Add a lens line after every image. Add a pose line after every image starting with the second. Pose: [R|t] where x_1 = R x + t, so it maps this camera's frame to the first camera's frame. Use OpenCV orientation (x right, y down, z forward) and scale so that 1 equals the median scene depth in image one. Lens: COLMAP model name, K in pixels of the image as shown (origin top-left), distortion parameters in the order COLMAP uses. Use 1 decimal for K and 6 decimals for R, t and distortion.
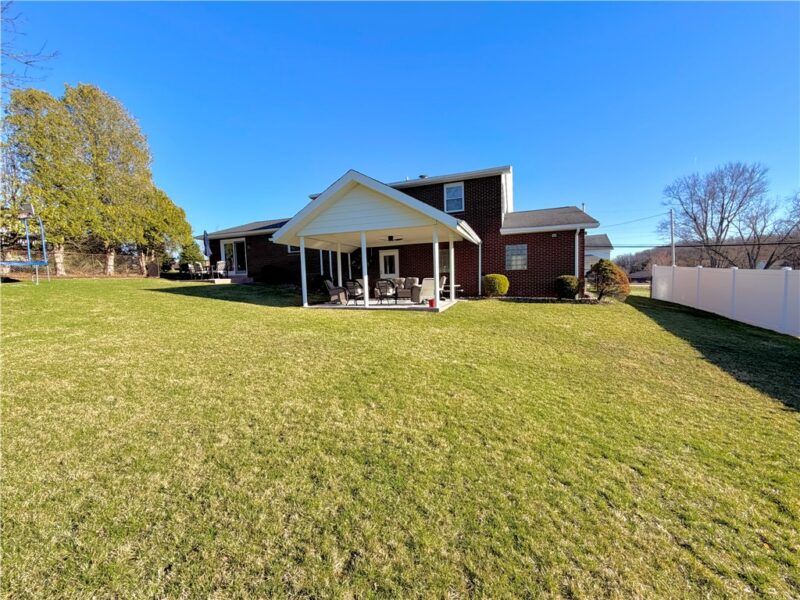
lens RADIAL K [[322.9, 0, 400.0], [0, 322.9, 300.0], [0, 0, 1]] dist [-0.002551, -0.000048]
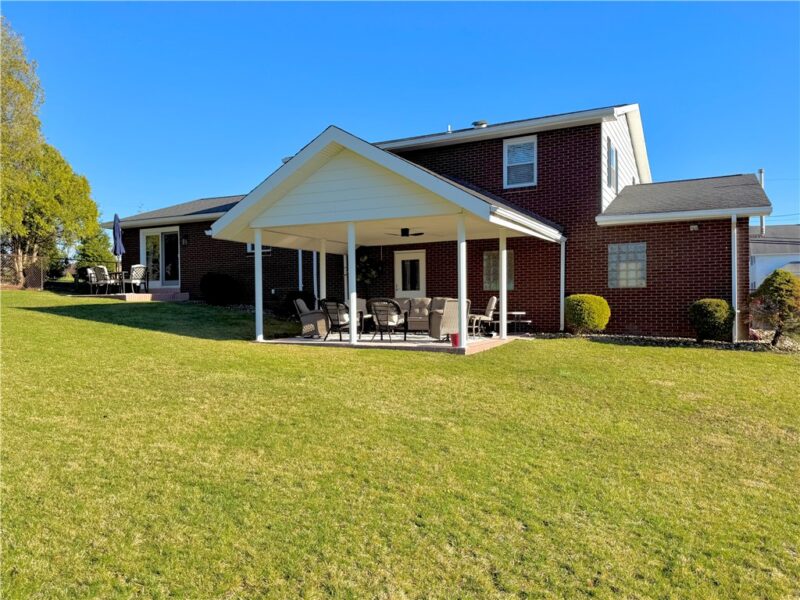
lens RADIAL K [[602.1, 0, 400.0], [0, 602.1, 300.0], [0, 0, 1]] dist [0.062726, -0.096173]
pose [[0.993393, 0.020357, -0.112946, 0.091354], [-0.027664, 0.997598, -0.063502, 0.007398], [0.111381, 0.066207, 0.991570, -0.104210]]
